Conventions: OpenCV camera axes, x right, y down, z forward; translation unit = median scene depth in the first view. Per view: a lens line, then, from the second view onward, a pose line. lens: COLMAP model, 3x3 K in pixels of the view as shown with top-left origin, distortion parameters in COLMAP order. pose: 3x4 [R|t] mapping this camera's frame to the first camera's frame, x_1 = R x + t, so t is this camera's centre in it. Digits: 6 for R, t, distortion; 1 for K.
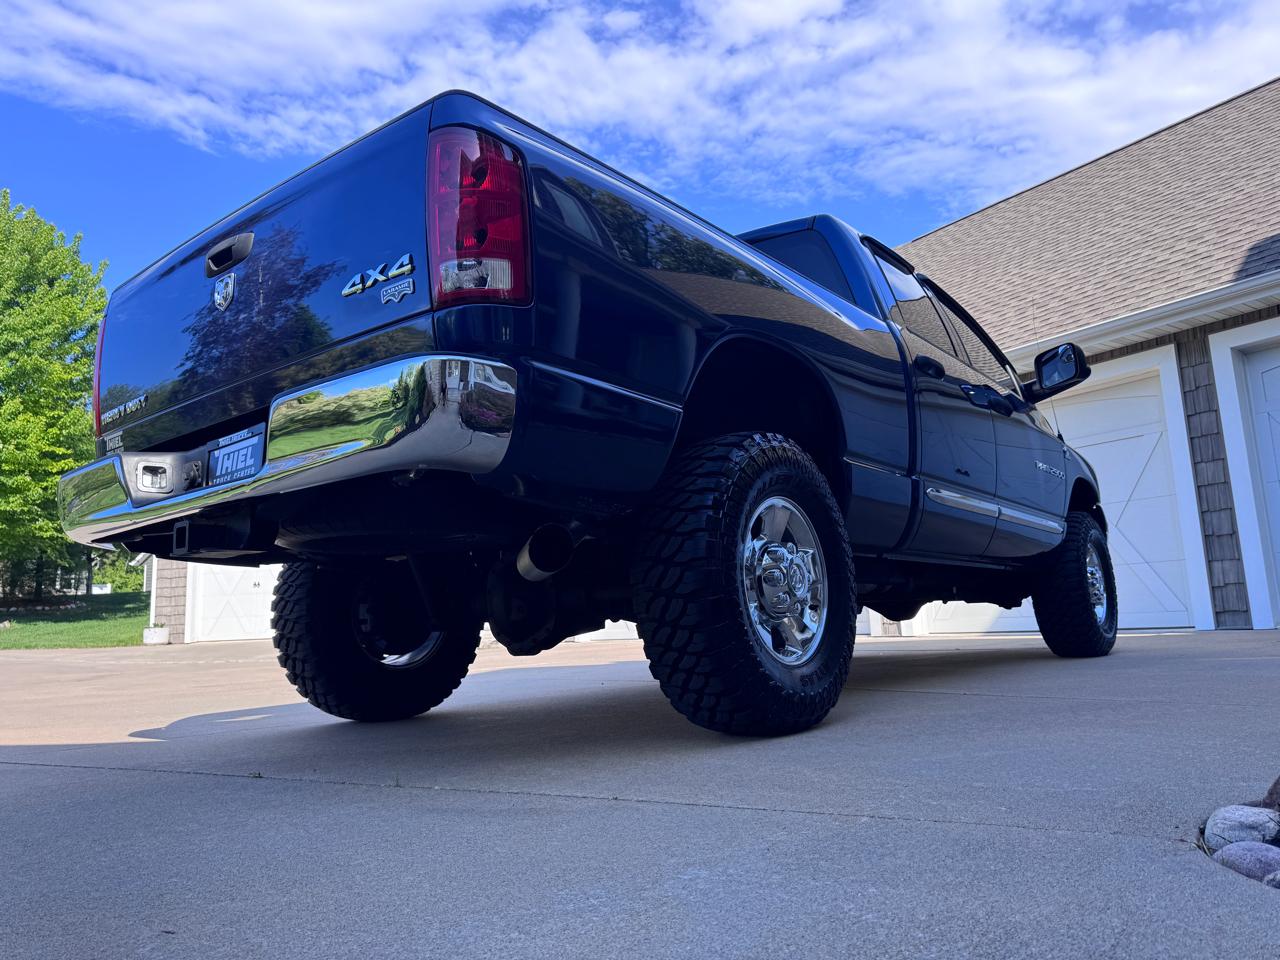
lens RADIAL K [[922.1, 0, 647.2], [0, 922.1, 478.3], [0, 0, 1]] dist [-0.006172, -0.004435]
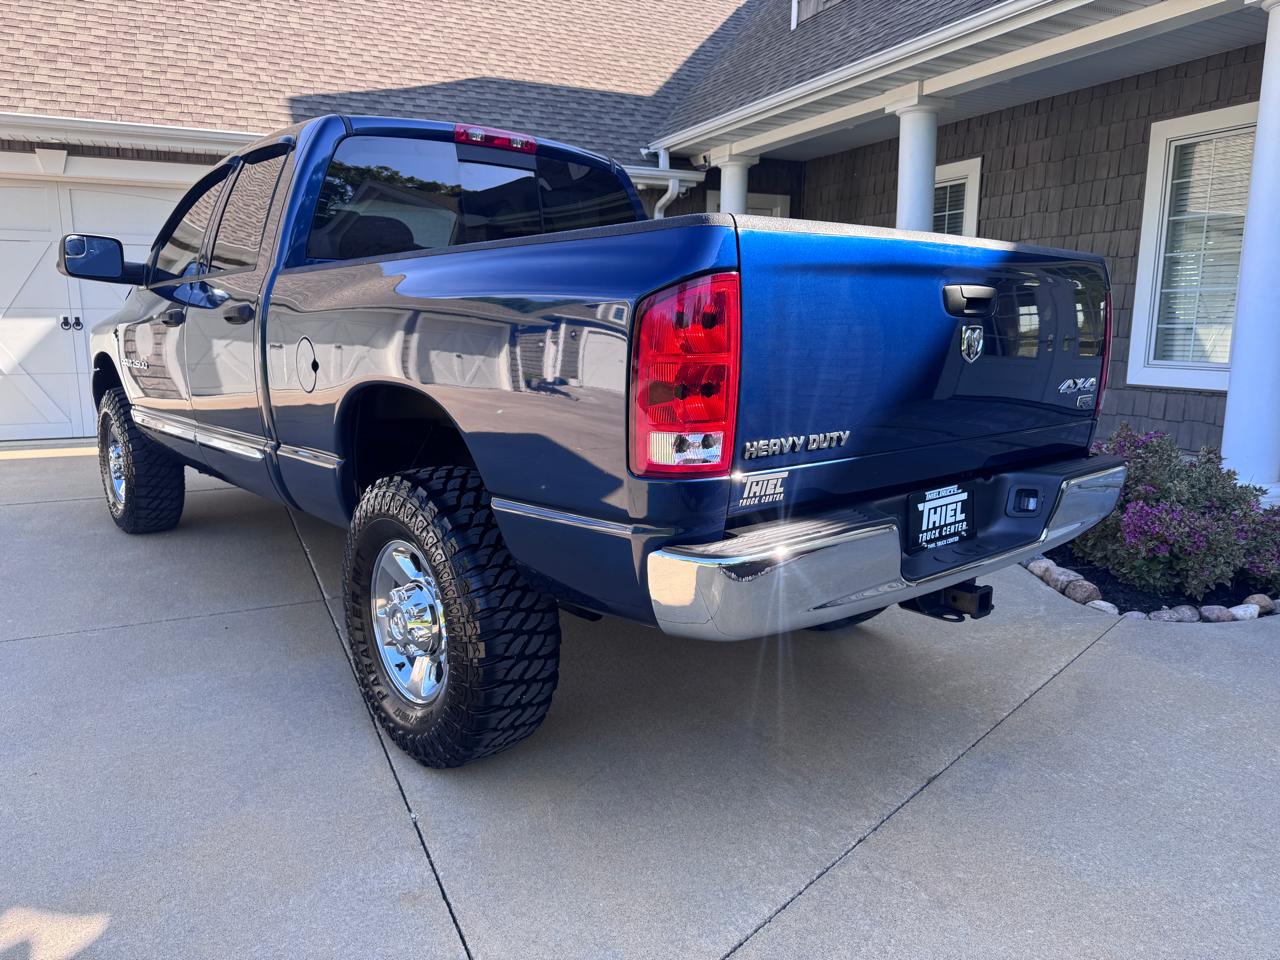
lens RADIAL K [[907.3, 0, 643.3], [0, 907.3, 477.4], [0, 0, 1]] dist [0.036545, -0.032005]
pose [[0.180531, -0.123396, 0.975798, -0.463601], [-0.191153, 0.968781, 0.157874, -0.048340], [-0.964816, -0.215027, 0.151308, 0.369368]]
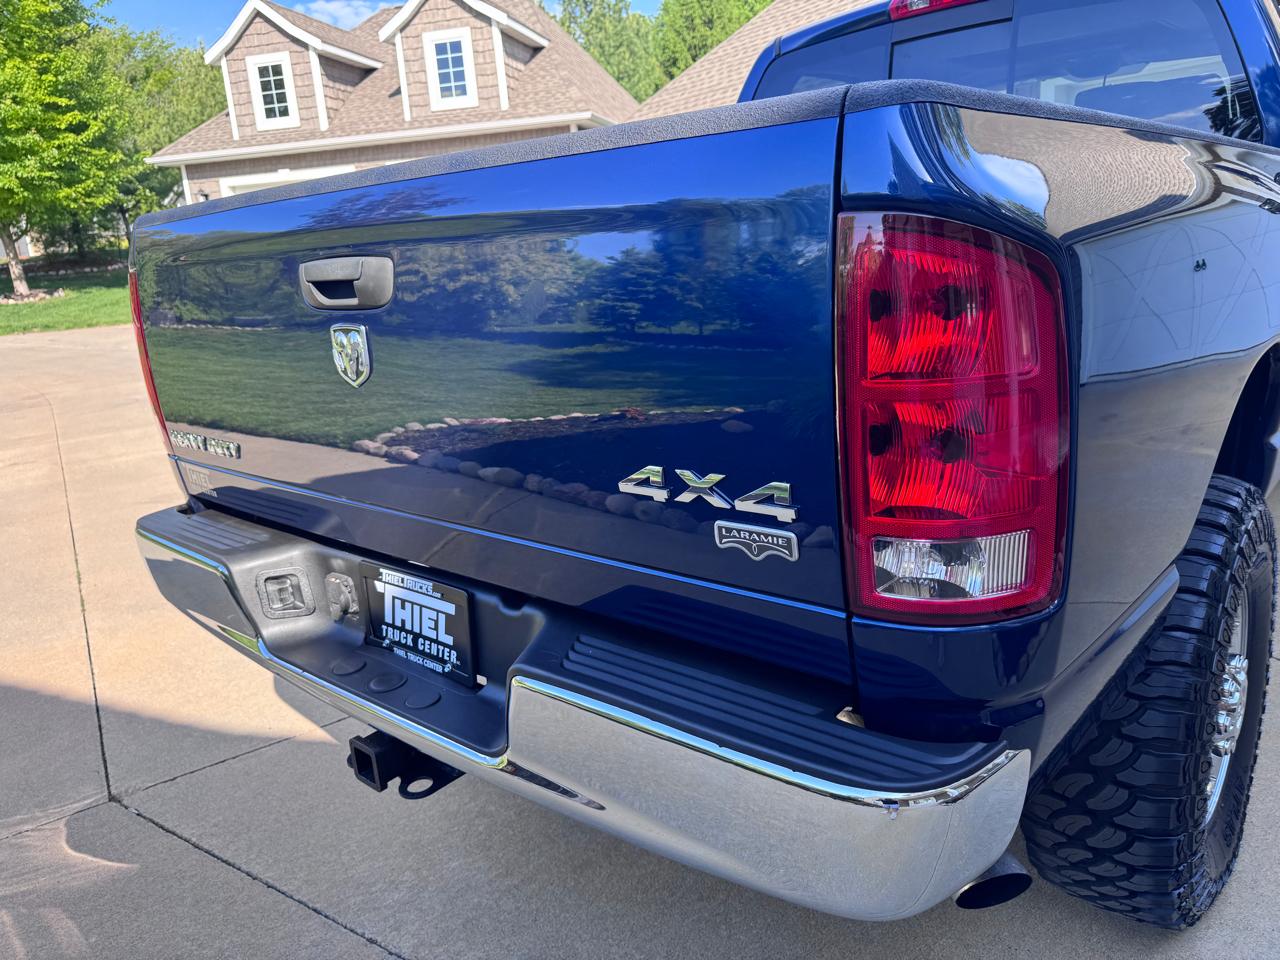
lens RADIAL K [[910.8, 0, 643.9], [0, 910.8, 462.1], [0, 0, 1]] dist [0.013855, -0.027080]
pose [[0.998770, -0.017347, -0.046456, -0.081215], [0.034830, 0.912232, 0.408192, -0.116635], [0.035297, -0.409308, 0.911713, 0.148631]]
